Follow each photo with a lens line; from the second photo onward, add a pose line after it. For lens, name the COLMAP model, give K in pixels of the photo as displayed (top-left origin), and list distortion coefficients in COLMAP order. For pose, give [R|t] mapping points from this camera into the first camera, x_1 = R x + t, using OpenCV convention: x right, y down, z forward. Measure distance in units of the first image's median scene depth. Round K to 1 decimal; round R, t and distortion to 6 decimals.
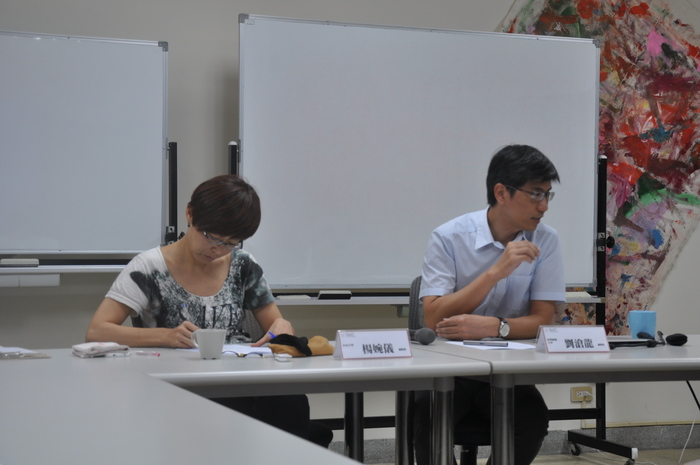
lens RADIAL K [[1381.7, 0, 405.6], [0, 1381.7, 205.2], [0, 0, 1]] dist [0.238514, 0.217914]
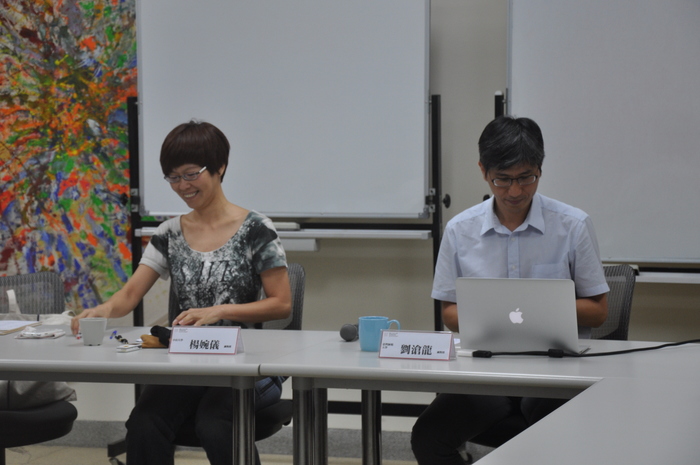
lens RADIAL K [[2119.1, 0, 350.0], [0, 2119.1, 232.5], [0, 0, 1]] dist [0.679722, 0.358911]
pose [[0.768273, 0.026261, -0.639583, 0.560535], [0.028294, 0.996788, 0.074915, -0.050813], [0.639496, -0.075652, 0.765063, -0.082303]]
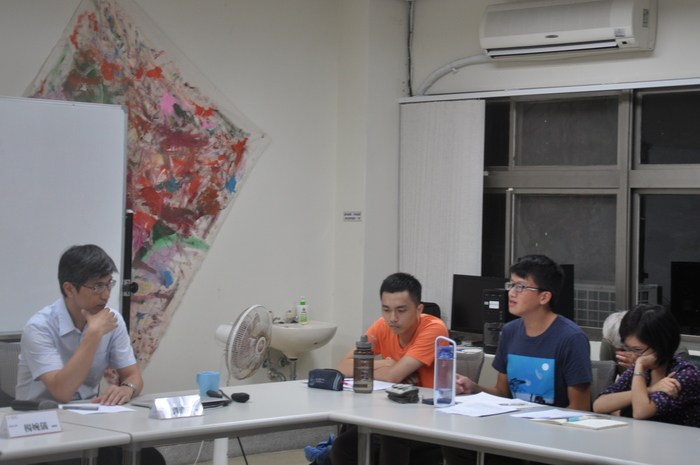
lens RADIAL K [[1579.1, 0, 350.7], [0, 1579.1, 217.5], [0, 0, 1]] dist [0.432025, 0.030276]
pose [[0.931334, 0.007422, 0.364089, -0.148351], [-0.021821, 0.999133, 0.035450, -0.074285], [-0.363511, -0.040961, 0.930689, -0.238161]]
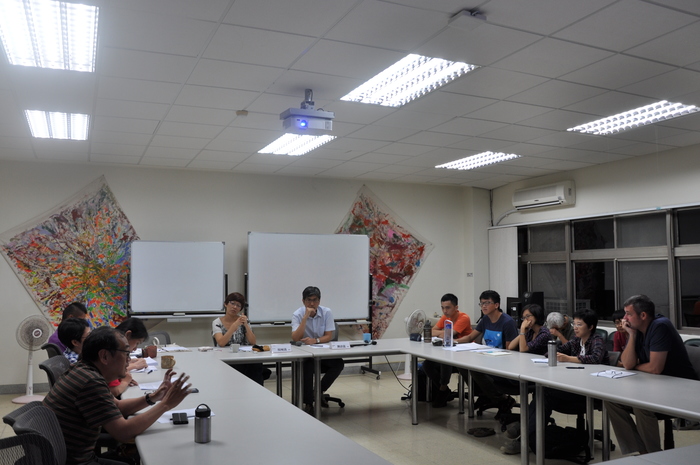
lens RADIAL K [[610.6, 0, 350.0], [0, 610.6, 232.5], [0, 0, 1]] dist [-0.183430, 0.154793]
pose [[0.999582, -0.005549, 0.028368, 0.056815], [0.006689, 0.999166, -0.040271, -0.067622], [-0.028121, 0.040444, 0.998786, -0.288422]]
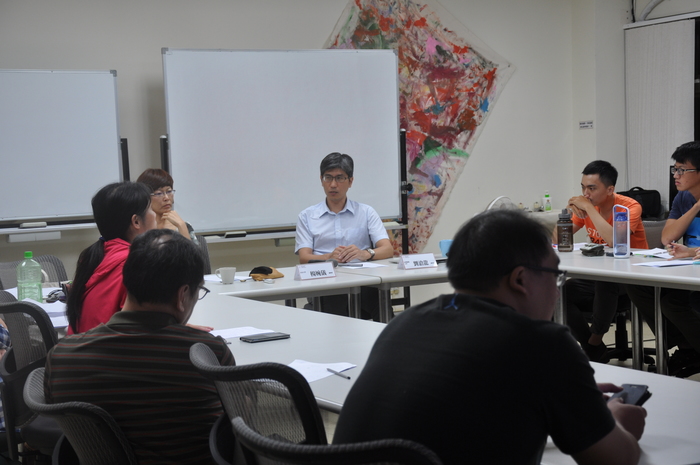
lens RADIAL K [[1348.4, 0, 350.0], [0, 1348.4, 232.5], [0, 0, 1]] dist [0.383310, 0.240300]
pose [[0.988035, -0.053364, 0.144701, -0.120424], [0.039852, 0.994706, 0.094721, -0.060994], [-0.148989, -0.087821, 0.984931, -0.396221]]
